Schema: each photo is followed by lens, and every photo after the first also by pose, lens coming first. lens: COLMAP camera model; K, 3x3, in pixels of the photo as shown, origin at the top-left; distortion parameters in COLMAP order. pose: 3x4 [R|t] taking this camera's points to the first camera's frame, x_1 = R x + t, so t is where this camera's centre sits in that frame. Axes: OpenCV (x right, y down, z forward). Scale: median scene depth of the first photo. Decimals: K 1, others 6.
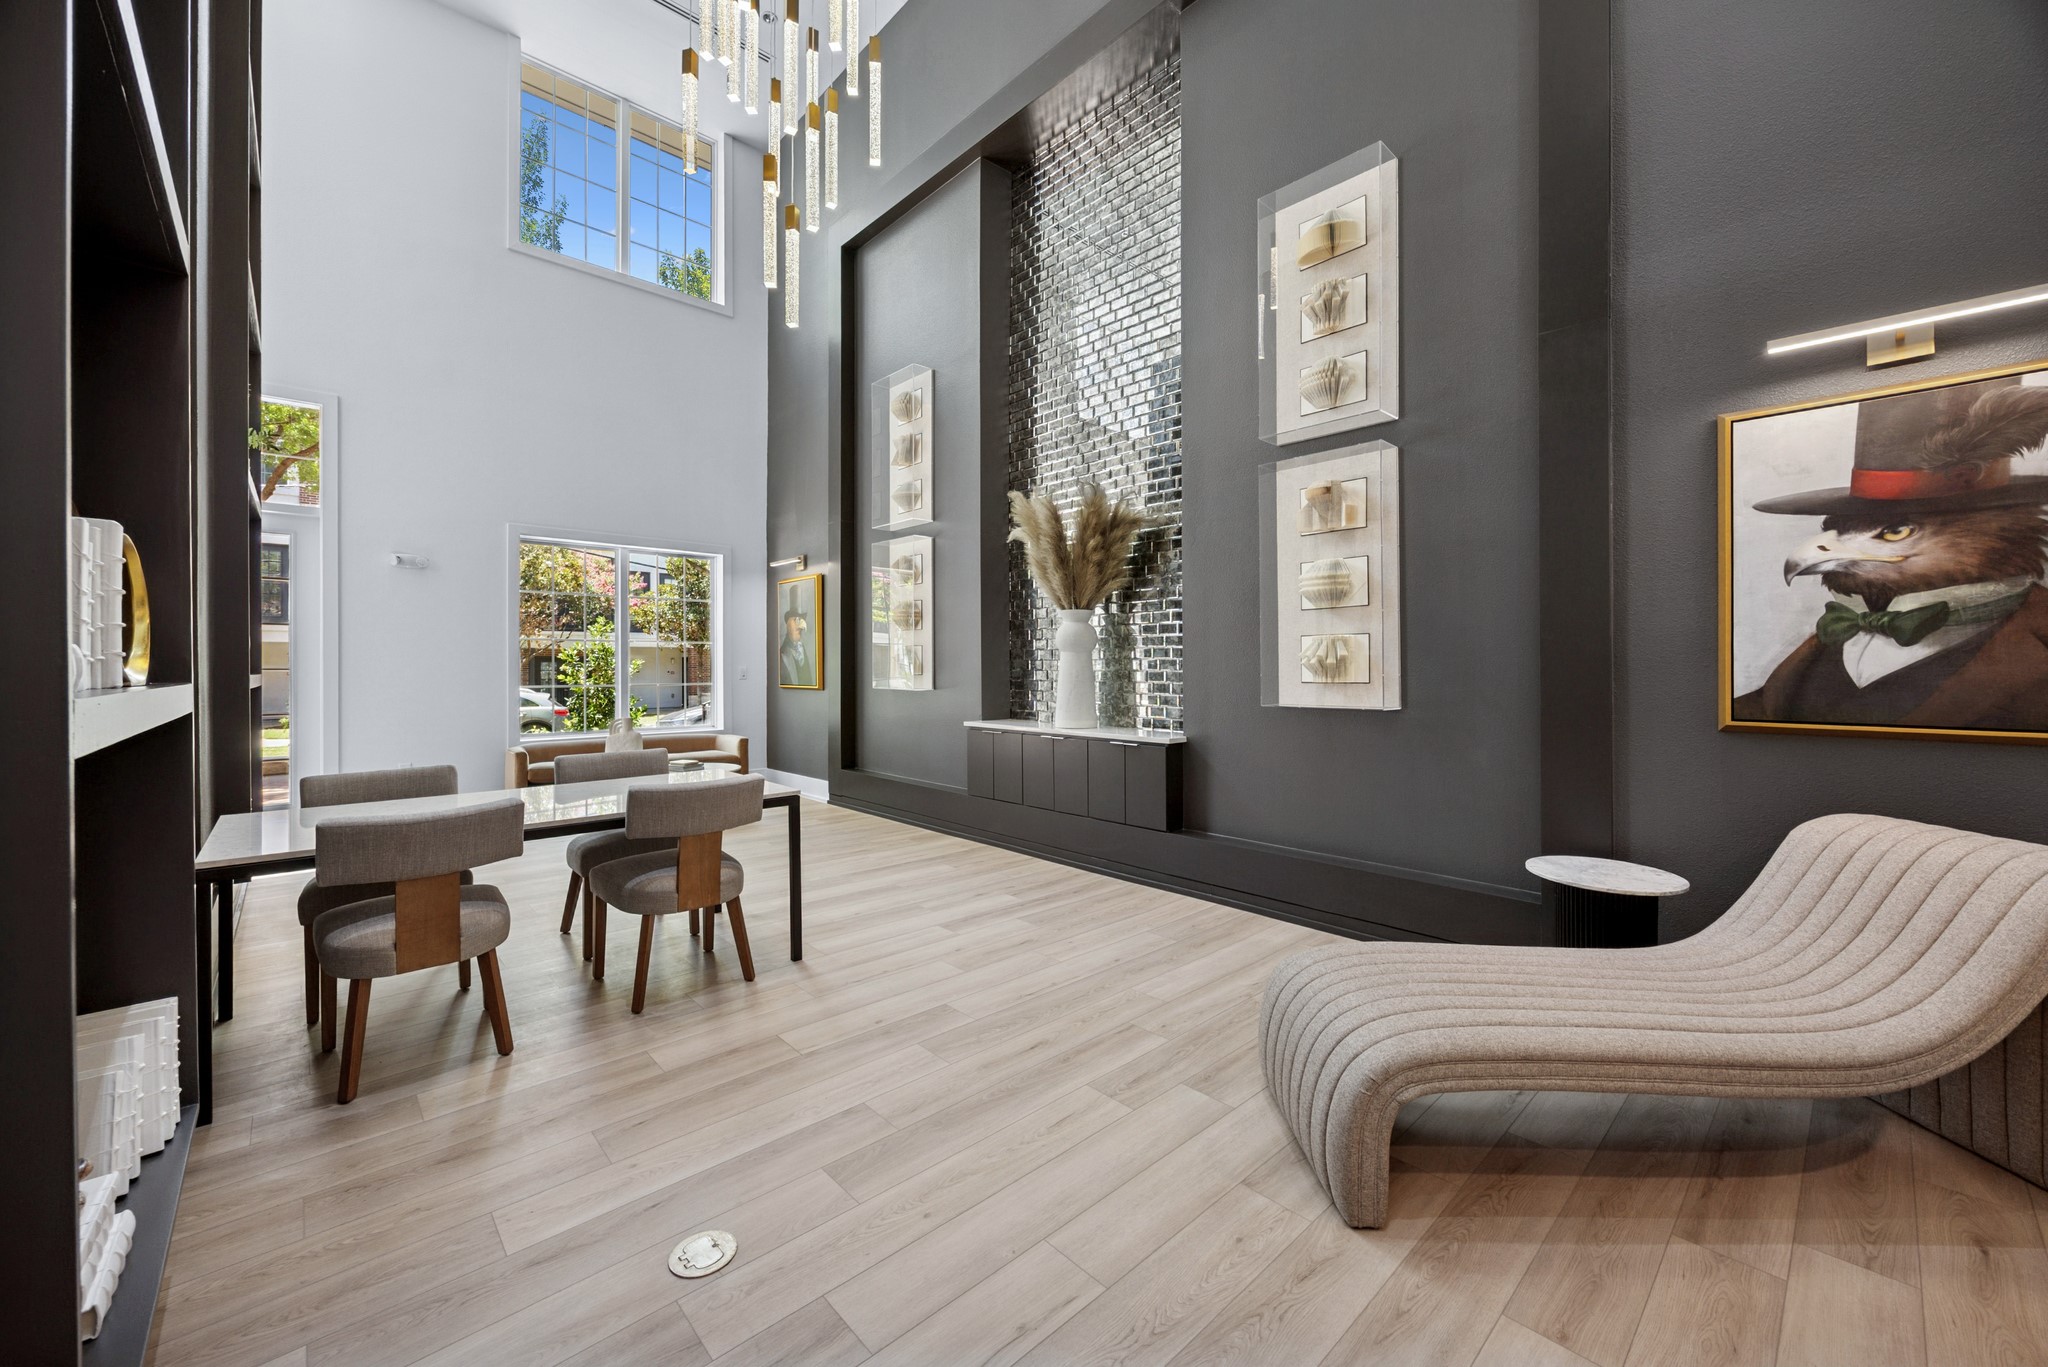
lens RADIAL K [[793.3, 0, 1019.7], [0, 793.3, 668.4], [0, 0, 1]] dist [-0.000612, 0.000002]
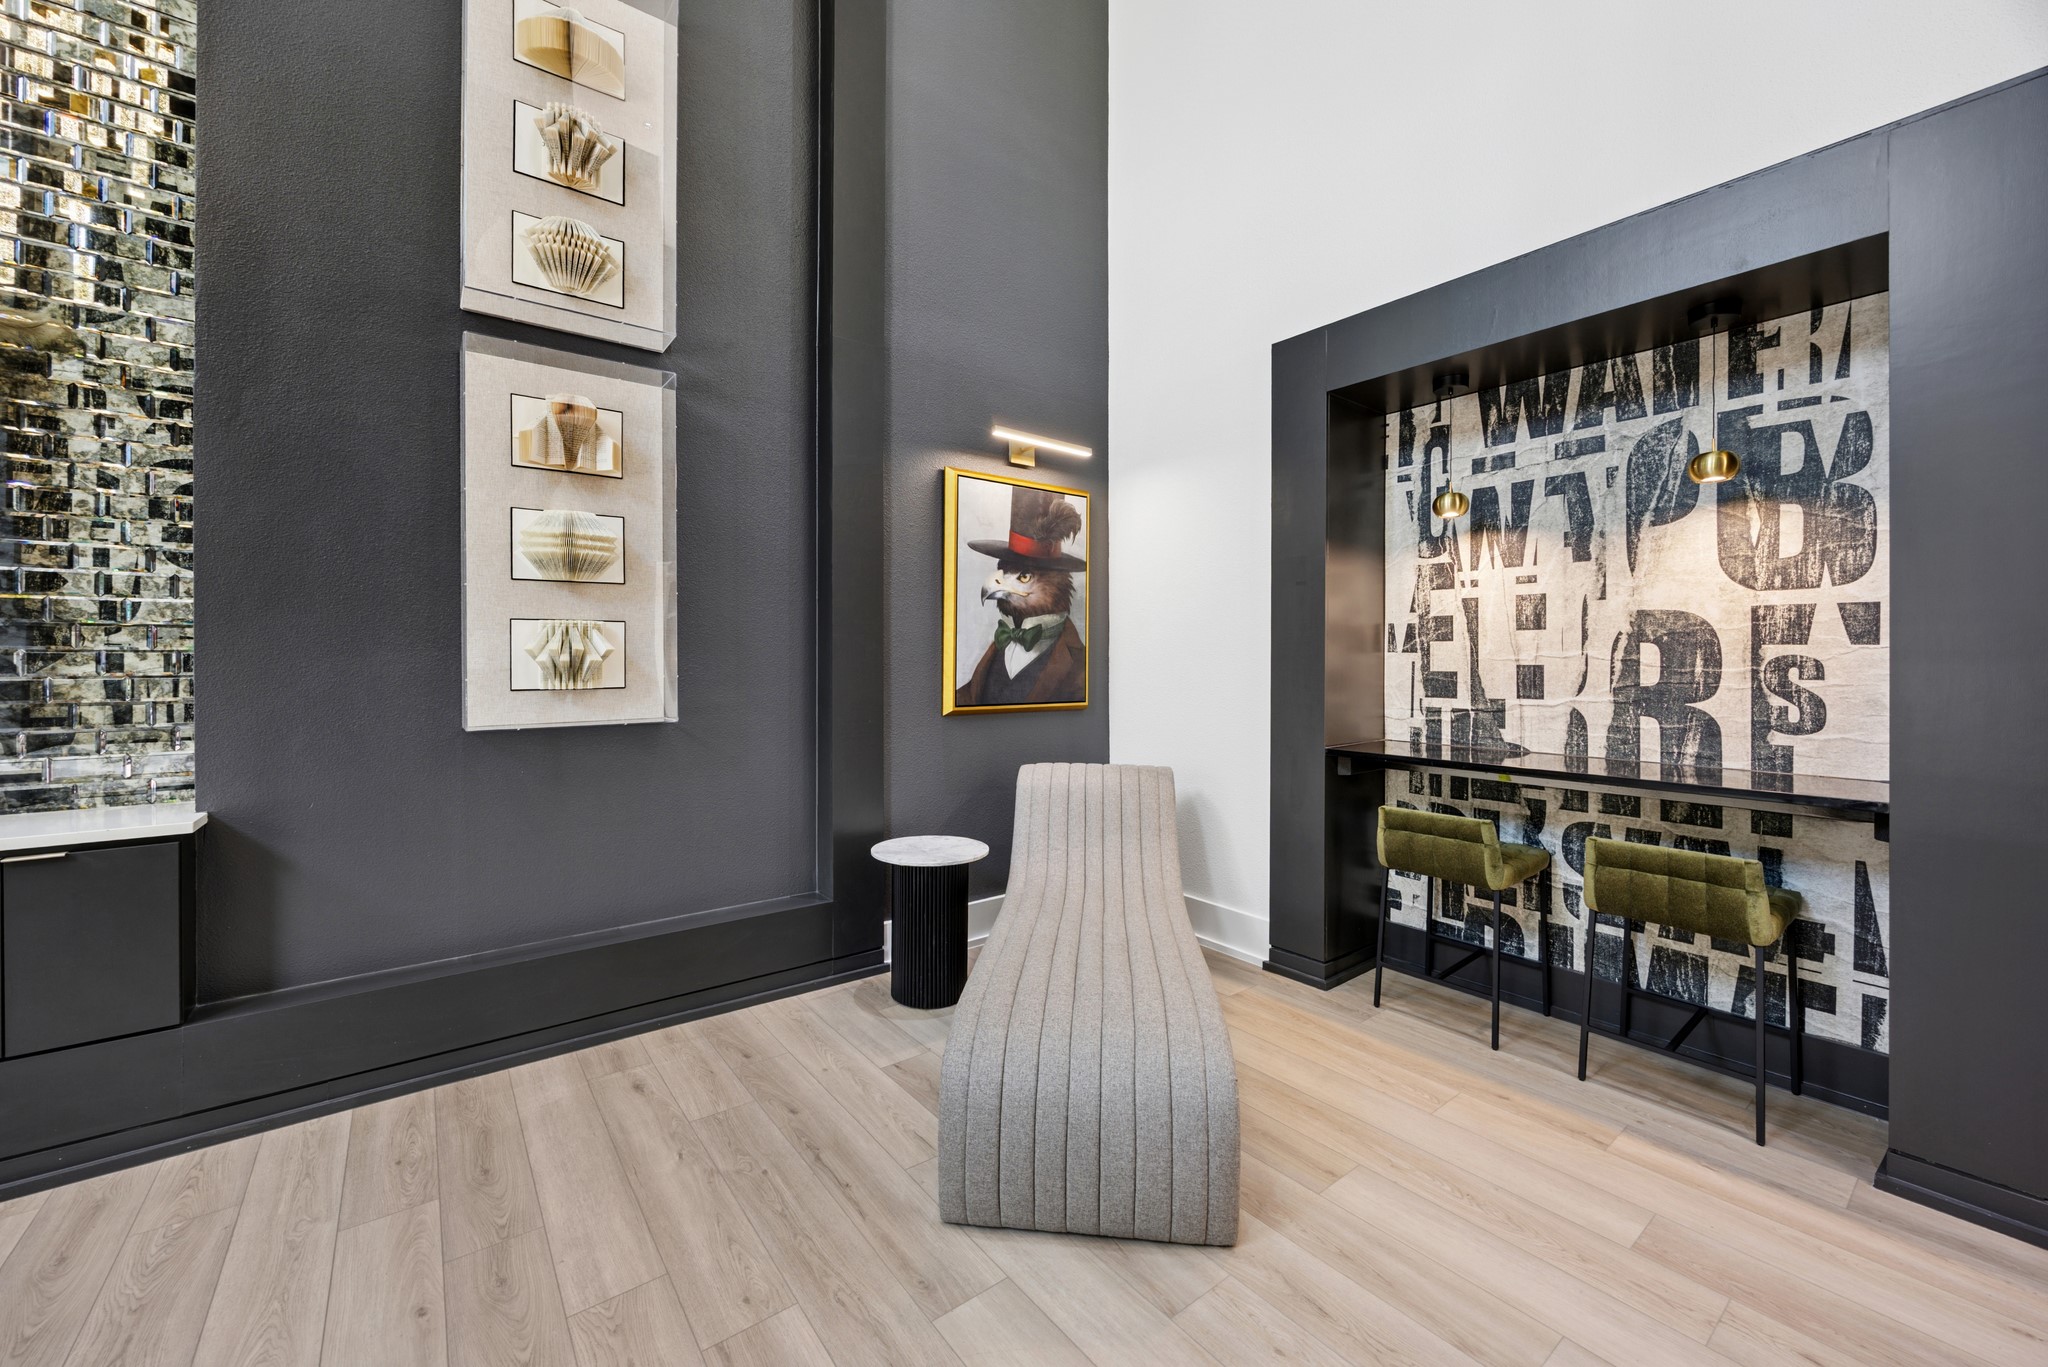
lens RADIAL K [[793.3, 0, 1019.8], [0, 793.3, 670.6], [0, 0, 1]] dist [-0.000612, 0.000002]
pose [[0.093682, -0.006762, 0.995579, -0.394129], [0.006215, 0.999961, 0.006207, -0.000857], [-0.995583, 0.005606, 0.093720, 0.819500]]
